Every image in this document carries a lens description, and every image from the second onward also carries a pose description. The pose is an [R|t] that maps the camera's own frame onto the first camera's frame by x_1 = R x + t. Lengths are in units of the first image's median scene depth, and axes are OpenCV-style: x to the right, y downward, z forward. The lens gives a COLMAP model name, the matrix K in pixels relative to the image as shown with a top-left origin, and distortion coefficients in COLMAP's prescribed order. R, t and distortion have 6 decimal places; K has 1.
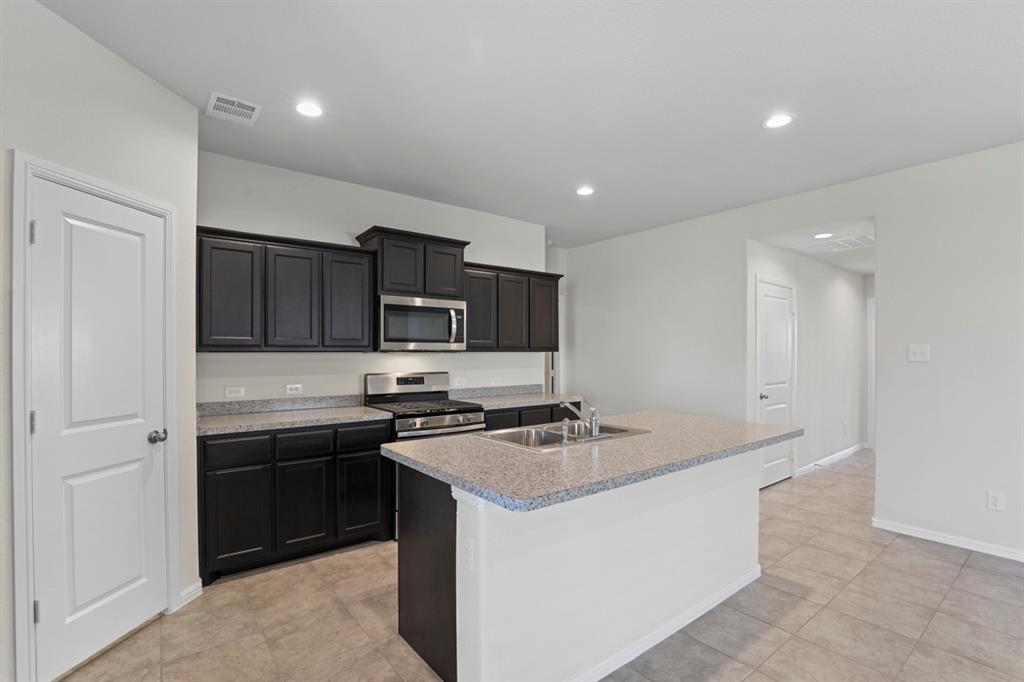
lens RADIAL K [[471.0, 0, 518.0], [0, 471.0, 352.0], [0, 0, 1]] dist [-0.035558, 0.006810]
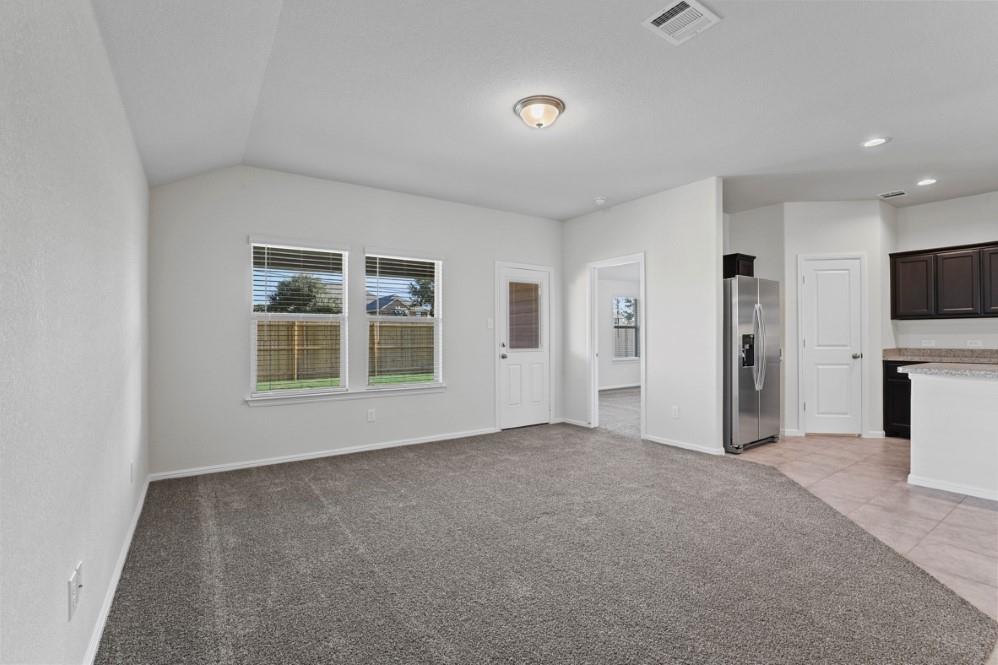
lens RADIAL K [[459.0, 0, 502.1], [0, 459.0, 334.0], [0, 0, 1]] dist [-0.035558, 0.006810]
pose [[-0.067563, -0.006932, -0.997691, 1.092376], [0.002391, 0.999972, -0.007110, 0.060115], [0.997712, -0.002865, -0.067545, -0.420822]]
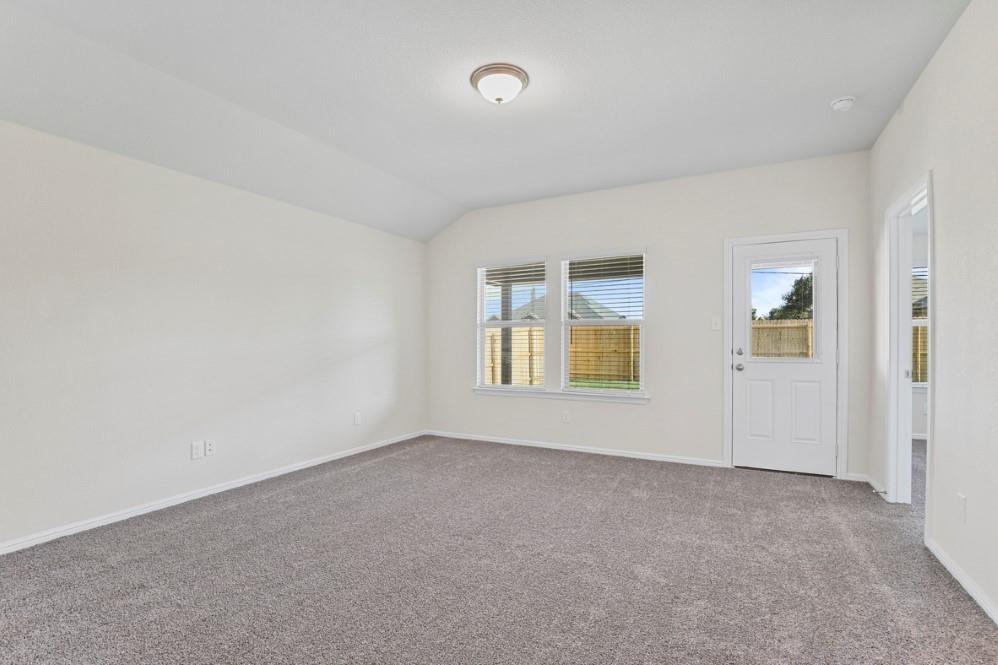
lens RADIAL K [[459.0, 0, 504.8], [0, 459.0, 345.4], [0, 0, 1]] dist [-0.035558, 0.006810]
pose [[-0.914577, 0.006275, -0.404362, 0.473040], [0.002654, 0.999951, 0.009515, 0.058211], [0.404402, 0.007629, -0.914549, 0.349717]]
